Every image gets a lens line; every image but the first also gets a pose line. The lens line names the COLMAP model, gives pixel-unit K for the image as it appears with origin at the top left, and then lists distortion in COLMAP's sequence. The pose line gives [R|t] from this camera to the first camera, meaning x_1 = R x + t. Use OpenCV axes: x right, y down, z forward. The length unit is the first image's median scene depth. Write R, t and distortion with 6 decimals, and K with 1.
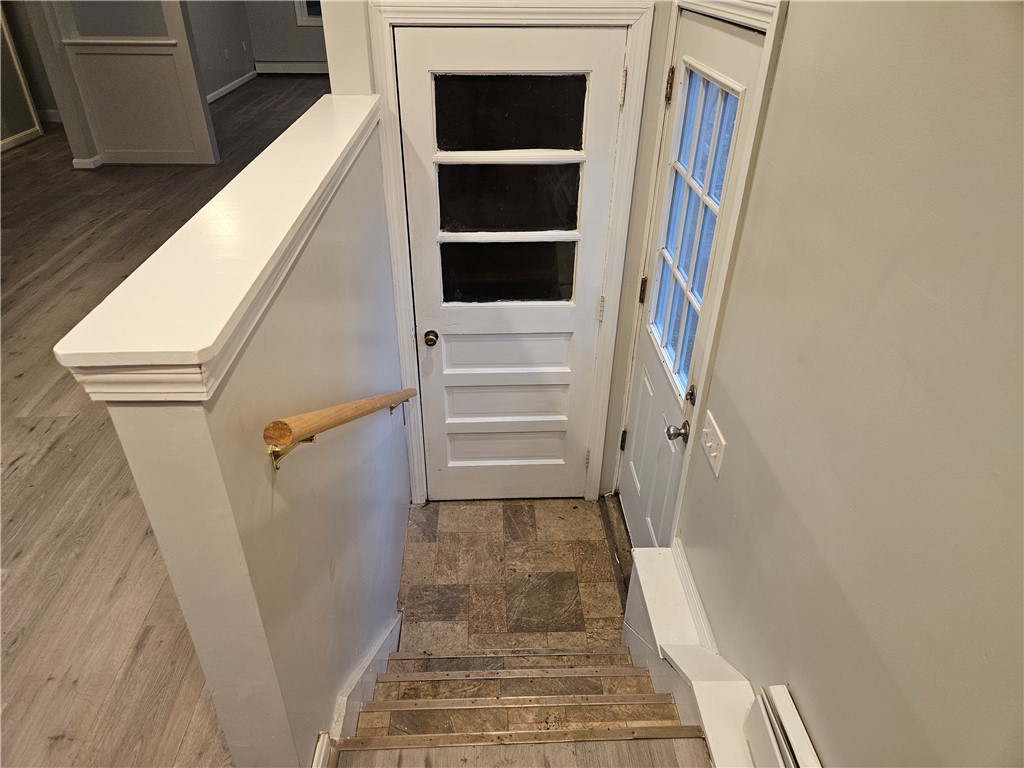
lens RADIAL K [[683.1, 0, 506.3], [0, 683.1, 383.2], [0, 0, 1]] dist [0.086282, -0.068672]
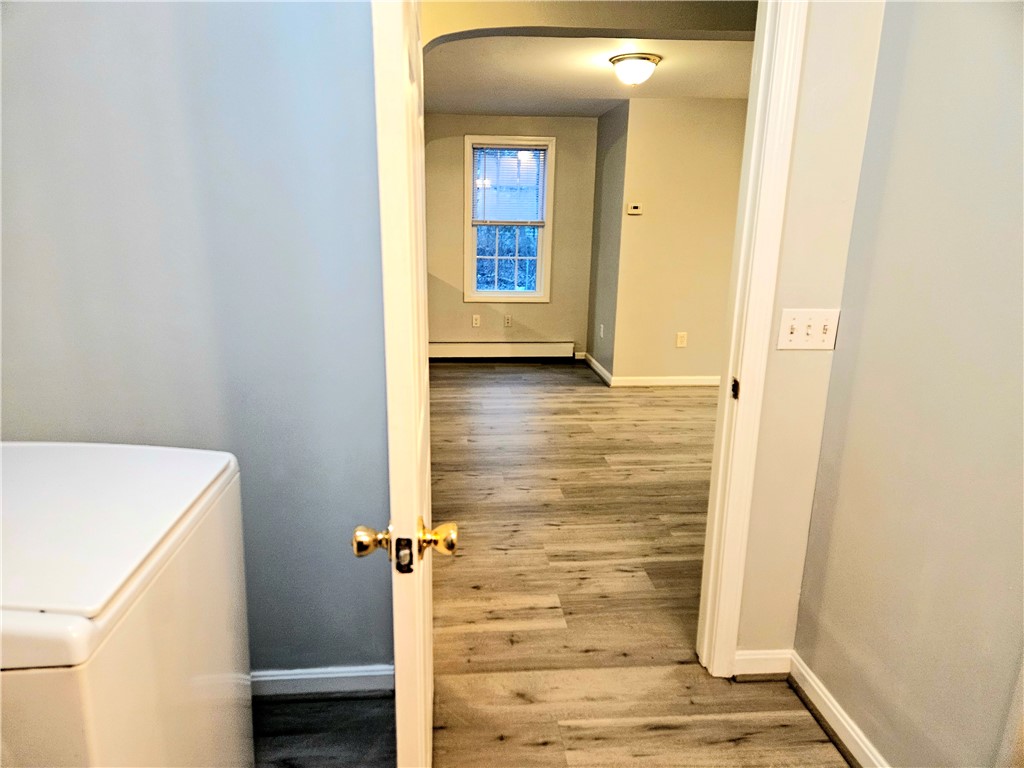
lens RADIAL K [[684.5, 0, 488.6], [0, 684.5, 398.3], [0, 0, 1]] dist [0.072591, -0.001238]
pose [[-0.030837, -0.258498, 0.965519, -1.266092], [0.519602, 0.821050, 0.236414, -0.563974], [-0.853852, 0.508976, 0.108997, 0.940134]]
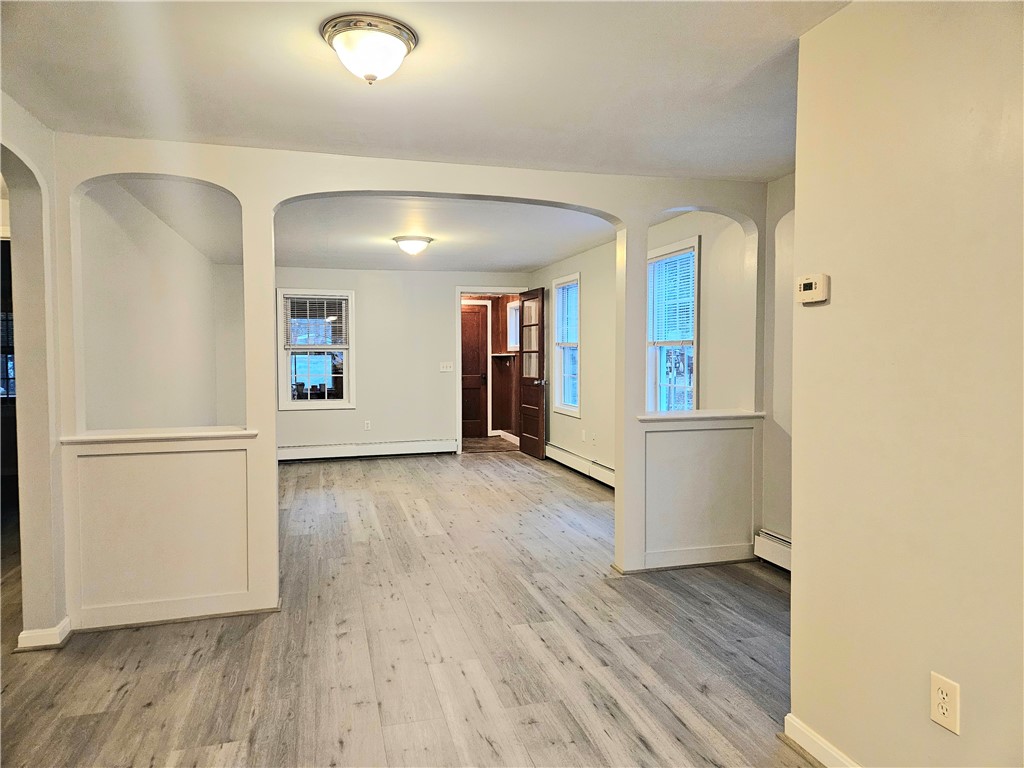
lens RADIAL K [[667.7, 0, 498.2], [0, 667.7, 376.7], [0, 0, 1]] dist [0.098987, -0.069975]
pose [[0.975123, -0.018324, 0.220905, -0.411297], [0.126886, 0.863295, -0.488490, -0.200001], [-0.181755, 0.504368, 0.844143, 0.410259]]
